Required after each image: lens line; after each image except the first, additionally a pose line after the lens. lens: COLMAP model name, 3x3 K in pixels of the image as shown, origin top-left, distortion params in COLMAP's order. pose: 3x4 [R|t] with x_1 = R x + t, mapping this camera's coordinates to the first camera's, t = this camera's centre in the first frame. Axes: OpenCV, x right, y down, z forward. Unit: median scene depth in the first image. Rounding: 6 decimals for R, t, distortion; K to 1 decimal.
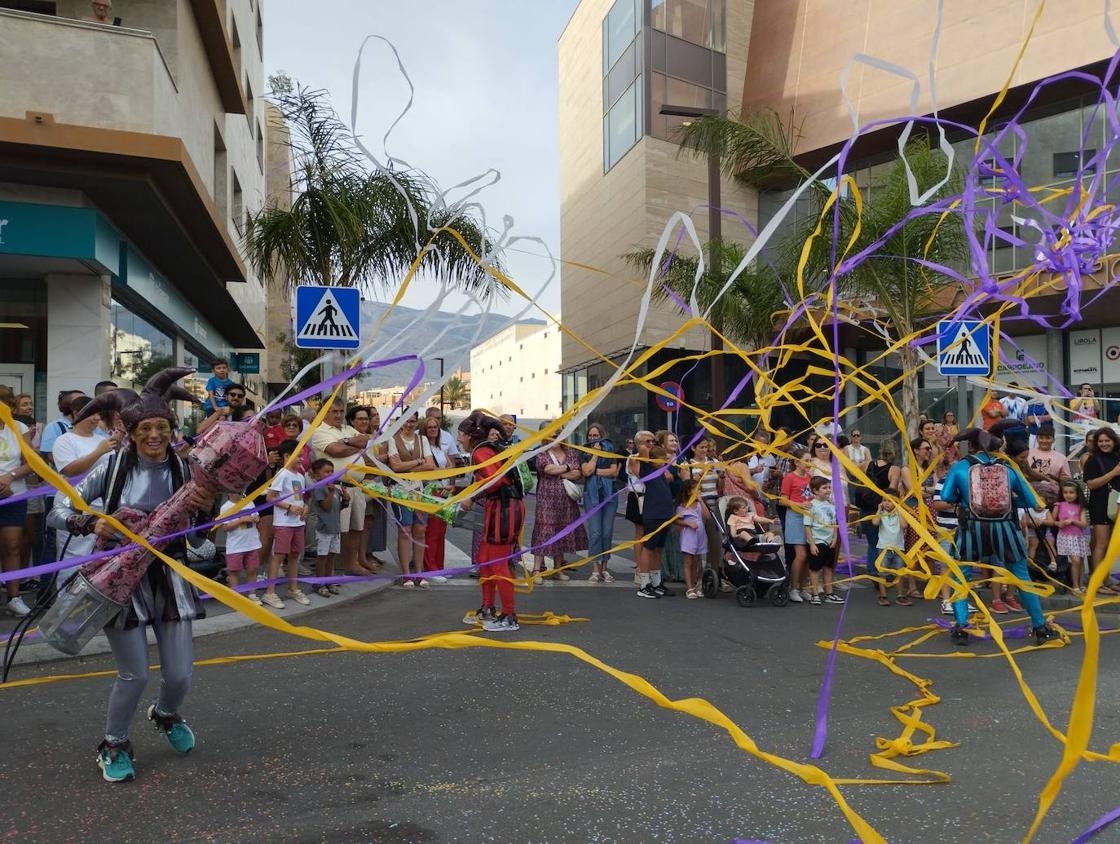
lens RADIAL K [[934.3, 0, 560.9], [0, 934.3, 427.7], [0, 0, 1]] dist [0.068953, -0.084962]
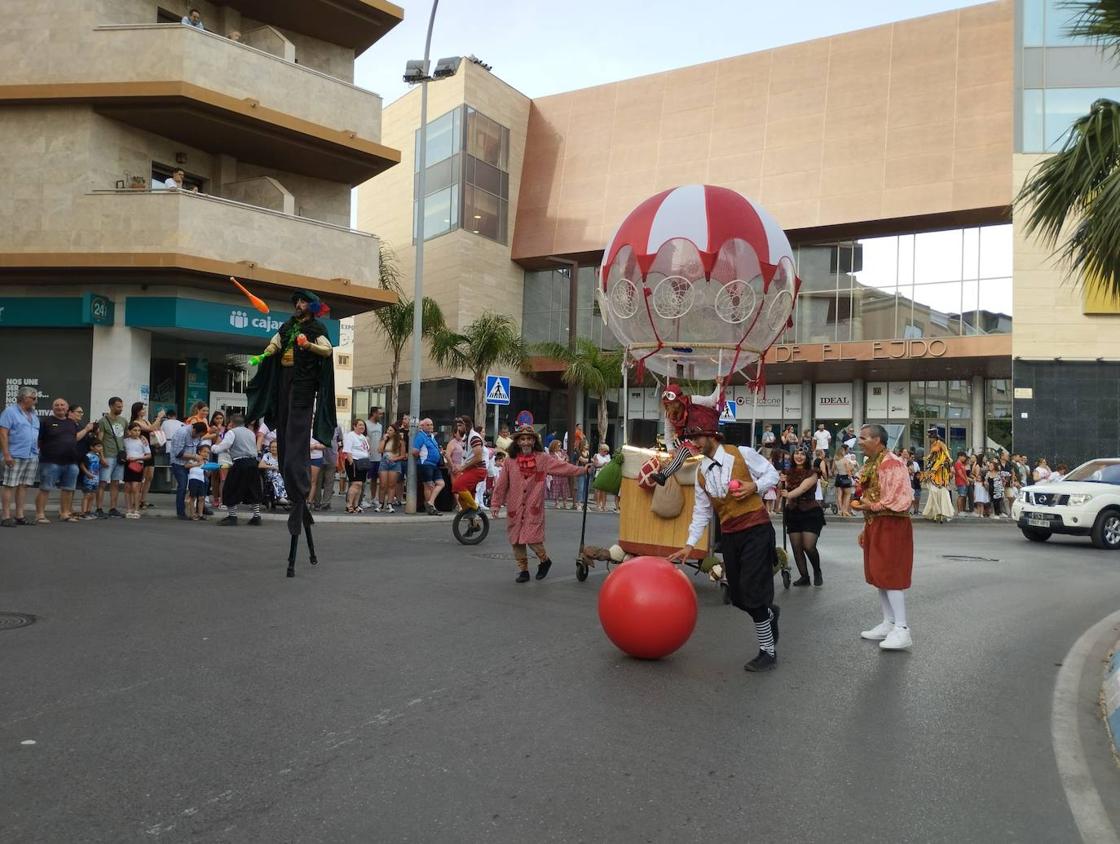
lens RADIAL K [[934.3, 0, 557.2], [0, 934.3, 423.8], [0, 0, 1]] dist [0.068953, -0.084962]
pose [[0.922360, 0.036933, 0.384561, -0.926466], [-0.034193, 0.999318, -0.013962, -0.012434], [-0.384814, -0.000272, 0.922994, -1.064692]]
